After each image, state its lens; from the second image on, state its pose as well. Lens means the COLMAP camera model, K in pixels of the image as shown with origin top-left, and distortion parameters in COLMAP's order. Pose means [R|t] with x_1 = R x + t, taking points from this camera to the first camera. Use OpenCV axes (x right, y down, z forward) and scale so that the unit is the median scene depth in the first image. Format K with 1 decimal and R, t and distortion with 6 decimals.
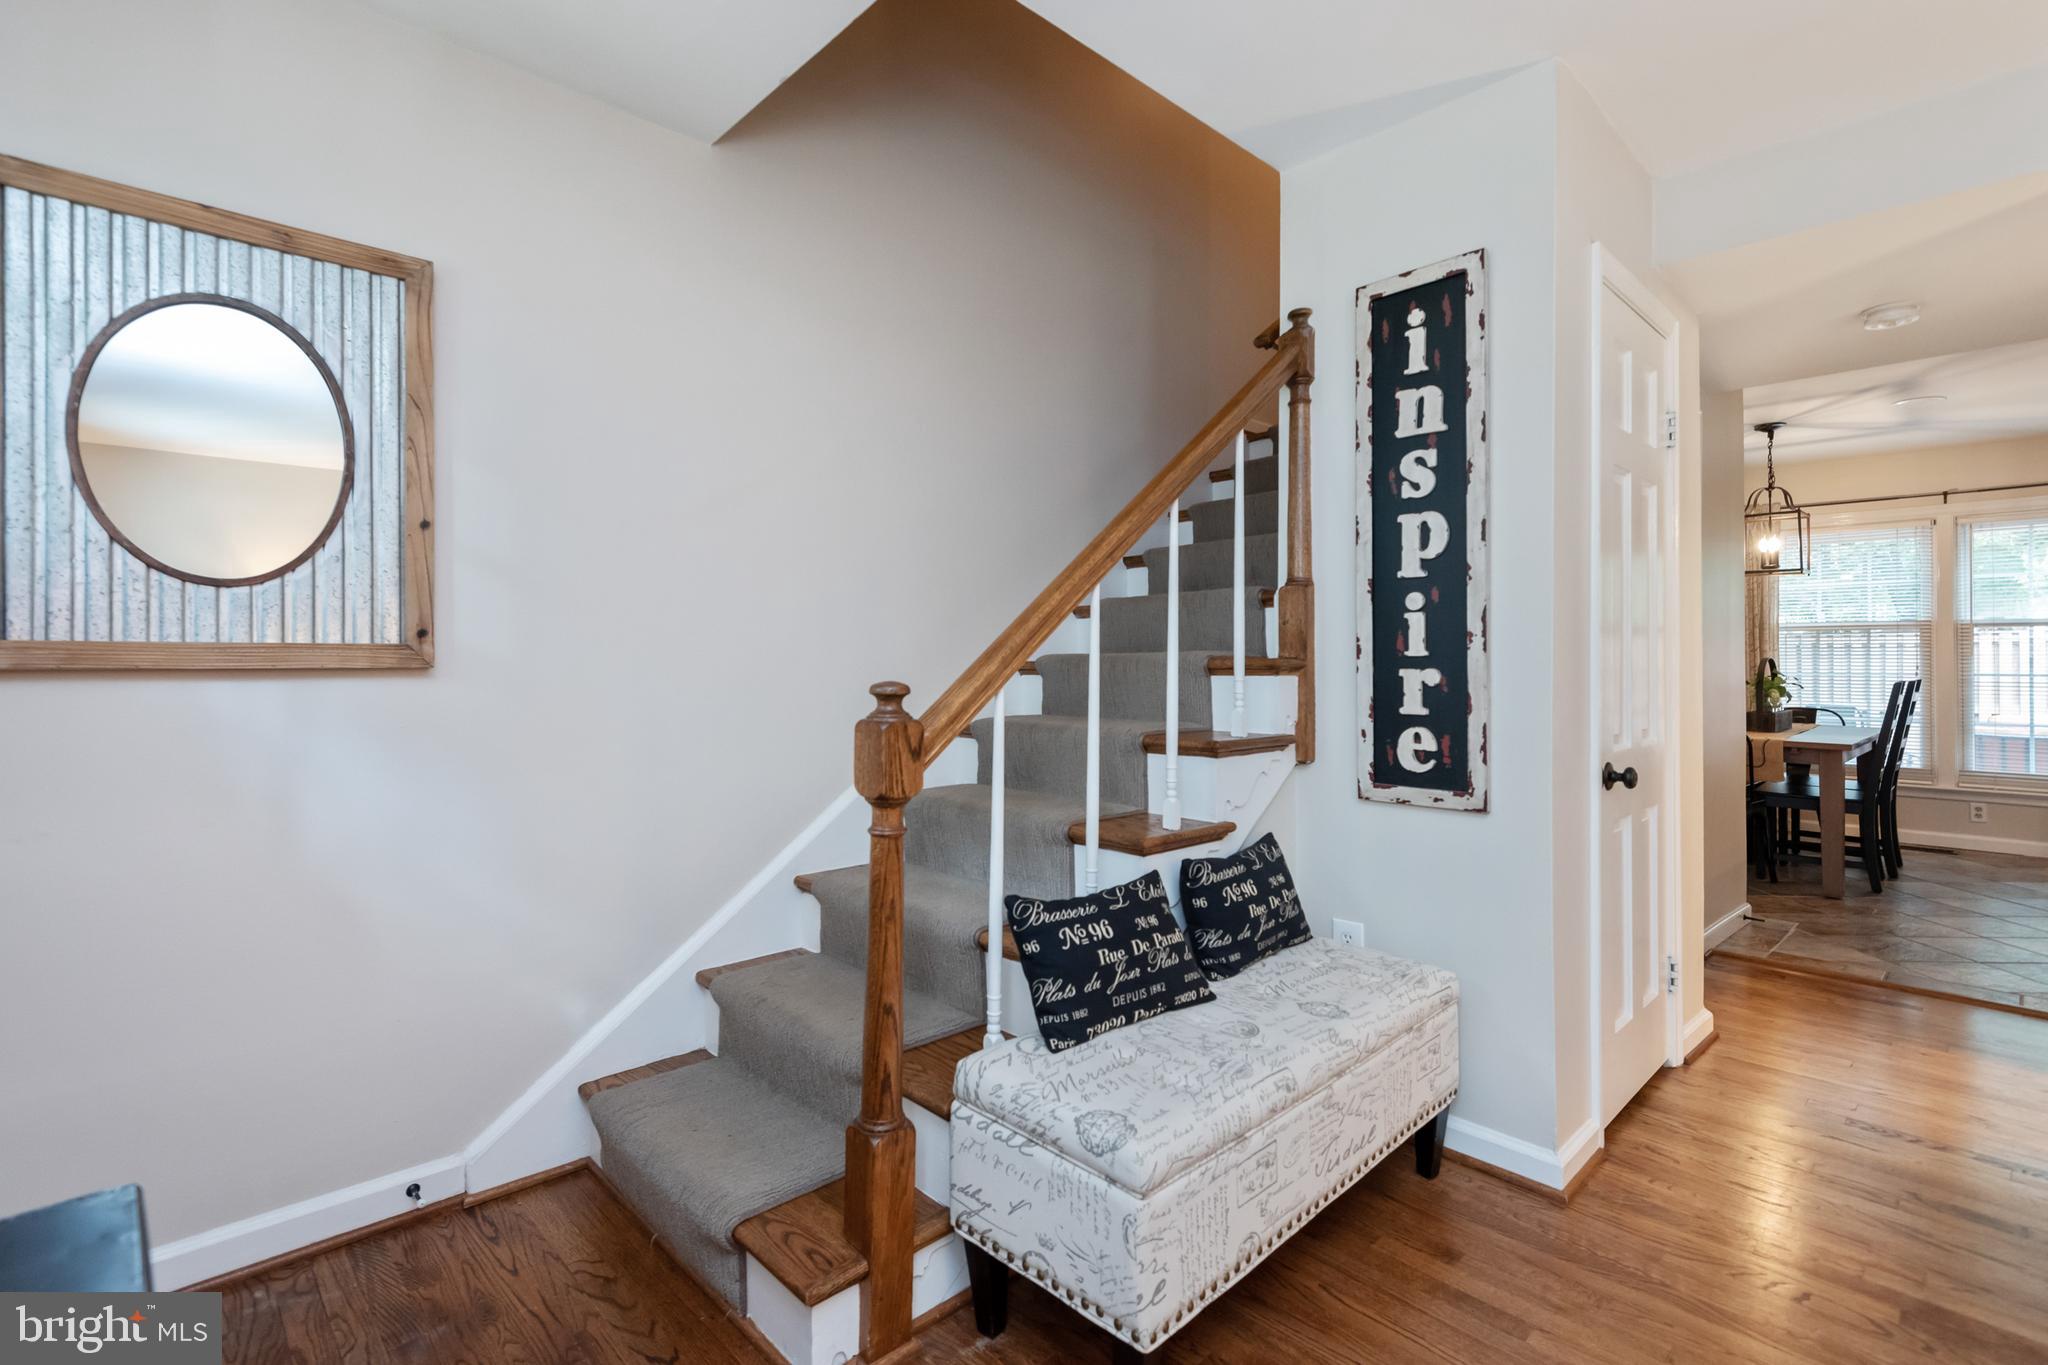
lens RADIAL K [[929.5, 0, 1017.2], [0, 929.5, 668.8], [0, 0, 1]] dist [0.028252, -0.012031]
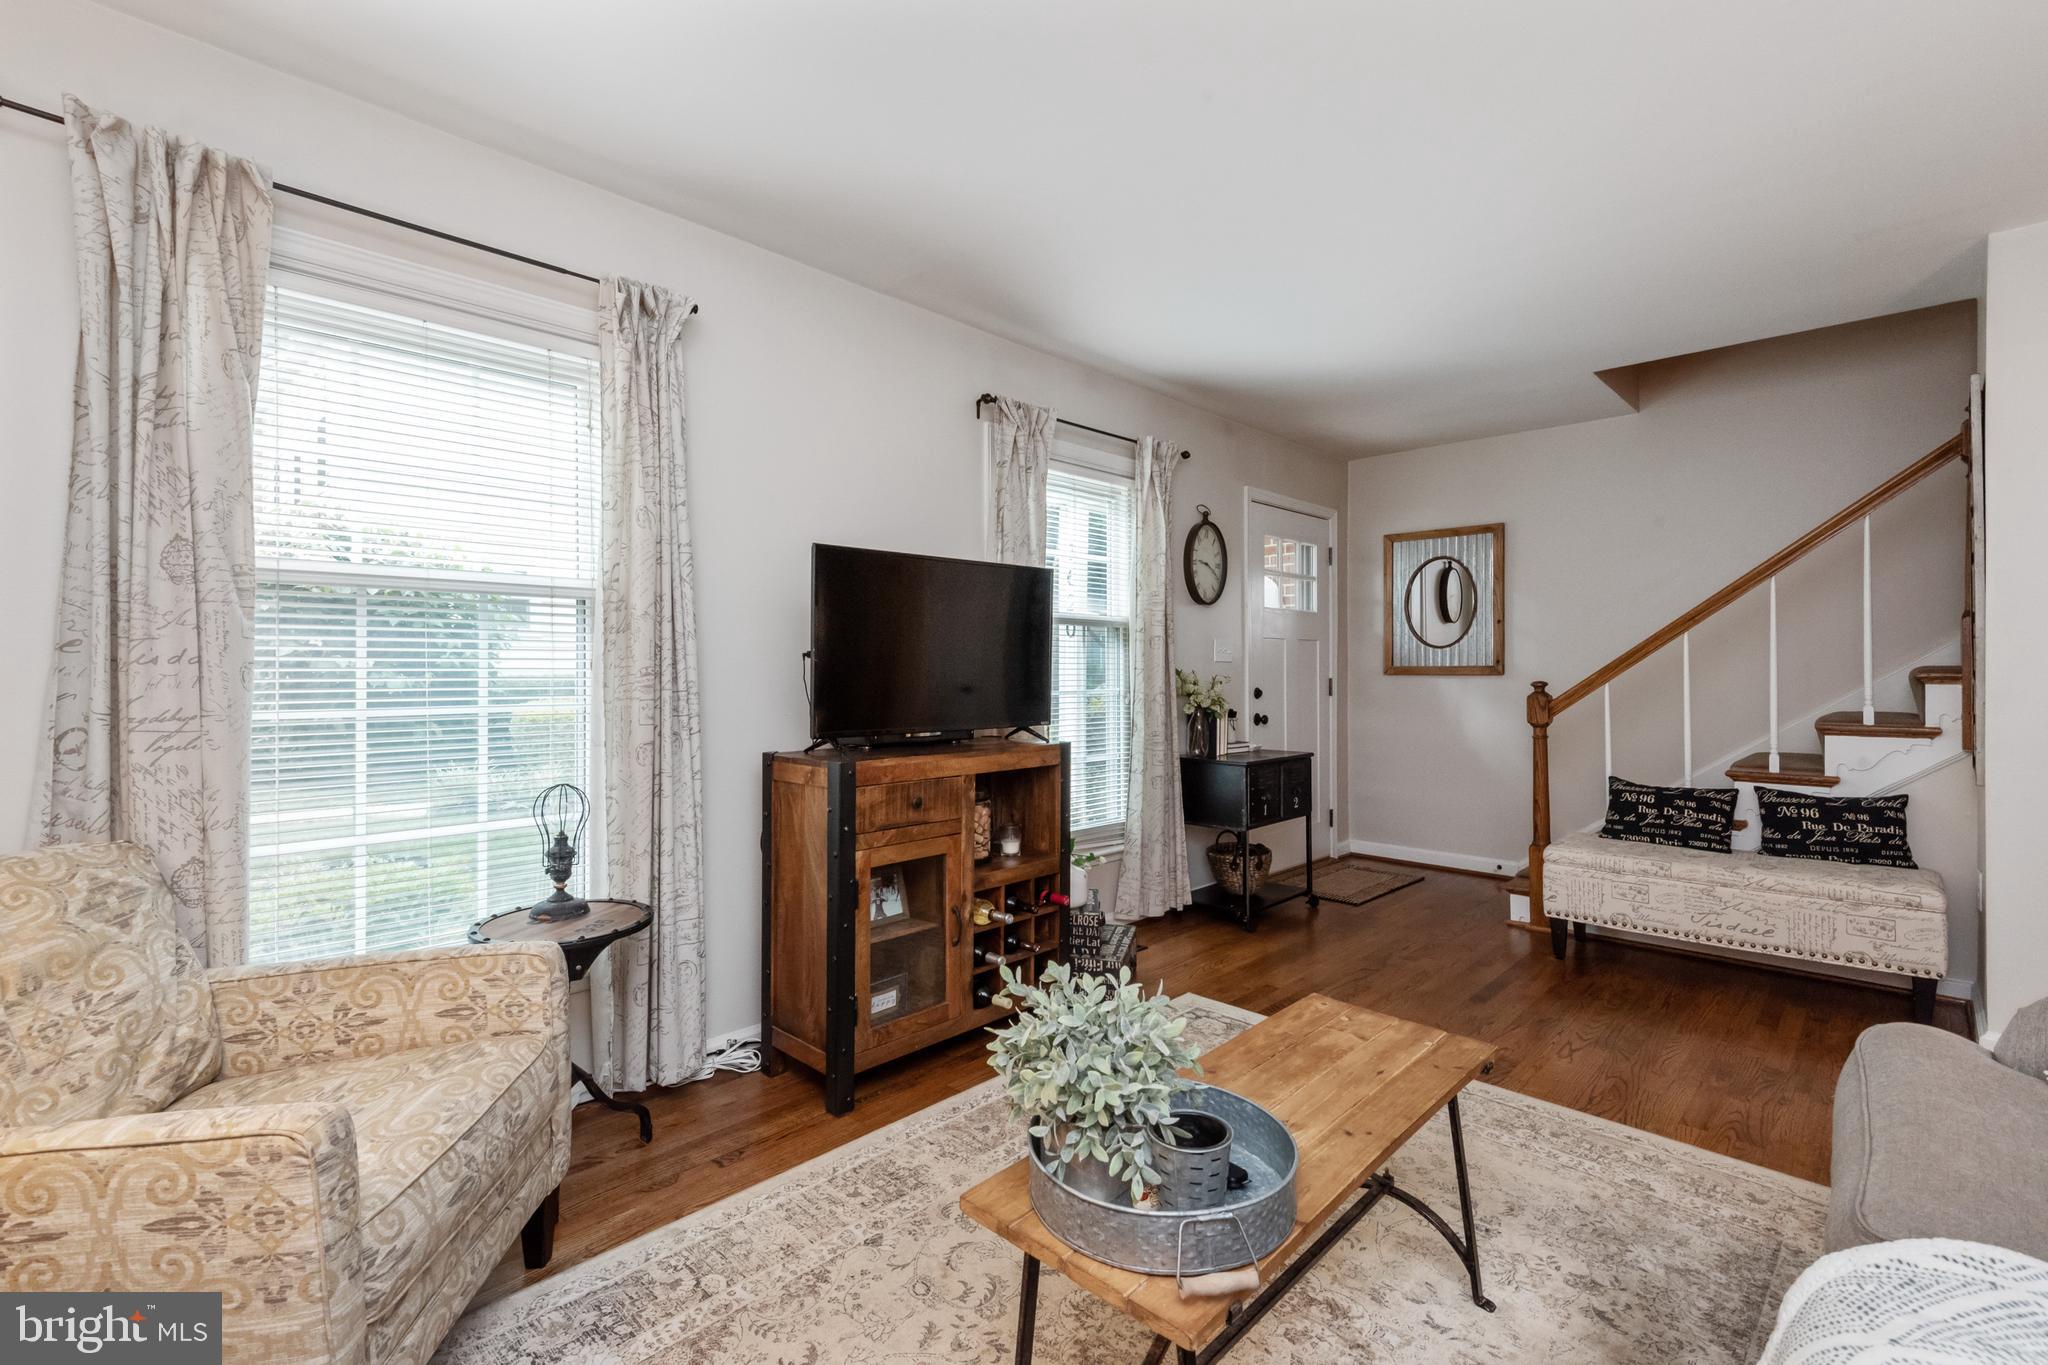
lens RADIAL K [[929.5, 0, 1016.0], [0, 929.5, 675.7], [0, 0, 1]] dist [0.028252, -0.012031]
pose [[0.049737, 0.008329, -0.998728, 2.126864], [-0.001998, 0.999964, 0.008239, -0.017847], [0.998760, 0.001585, 0.049751, -0.551057]]
